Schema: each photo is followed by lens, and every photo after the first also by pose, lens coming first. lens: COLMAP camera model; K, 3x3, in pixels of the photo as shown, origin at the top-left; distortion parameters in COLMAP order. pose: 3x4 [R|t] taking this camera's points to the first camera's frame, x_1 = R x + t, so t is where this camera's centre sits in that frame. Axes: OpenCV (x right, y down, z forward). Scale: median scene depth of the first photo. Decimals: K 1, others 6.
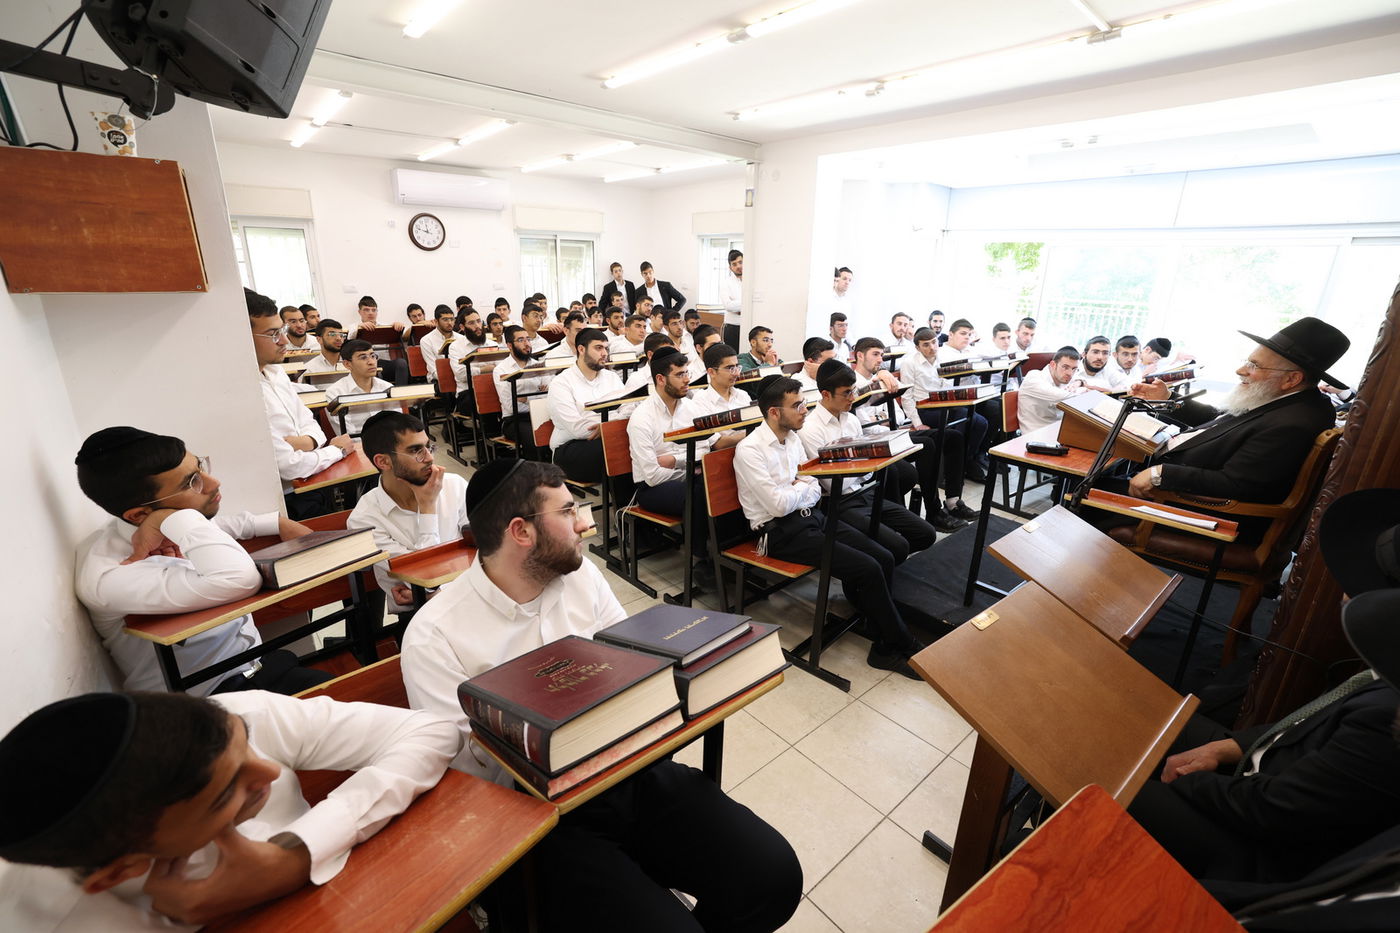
lens RADIAL K [[626.8, 0, 700.0], [0, 626.8, 466.5], [0, 0, 1]] dist [-0.023907, 0.014048]
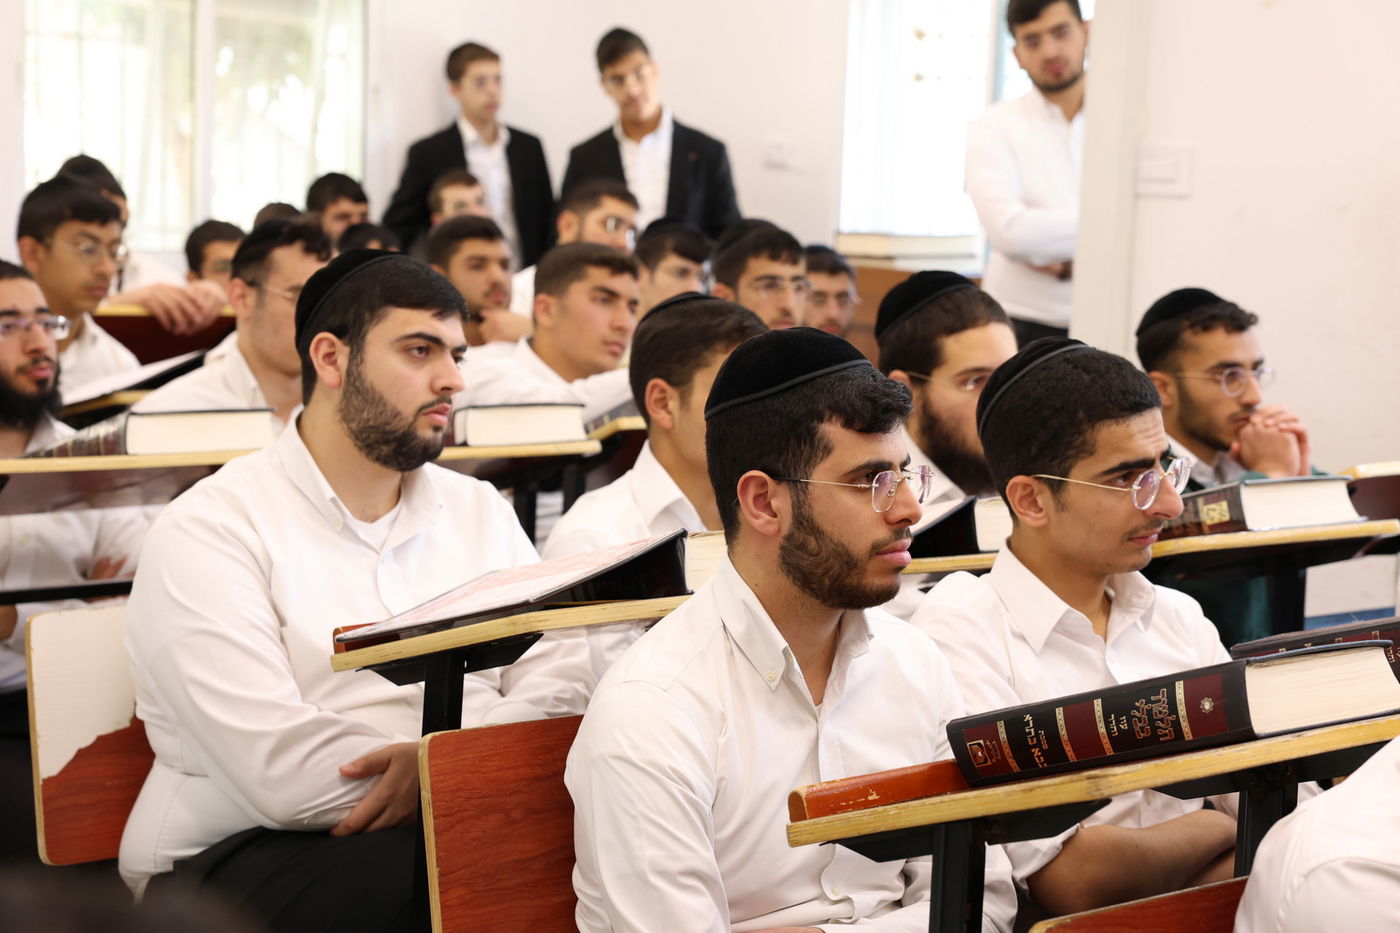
lens RADIAL K [[2655.8, 0, 700.0], [0, 2655.8, 466.5], [0, 0, 1]] dist [0.281164, -0.101185]
pose [[0.999498, 0.023911, -0.020799, -0.058454], [-0.027551, 0.979943, -0.197365, 0.004416], [0.015662, 0.197839, 0.980109, 0.209439]]
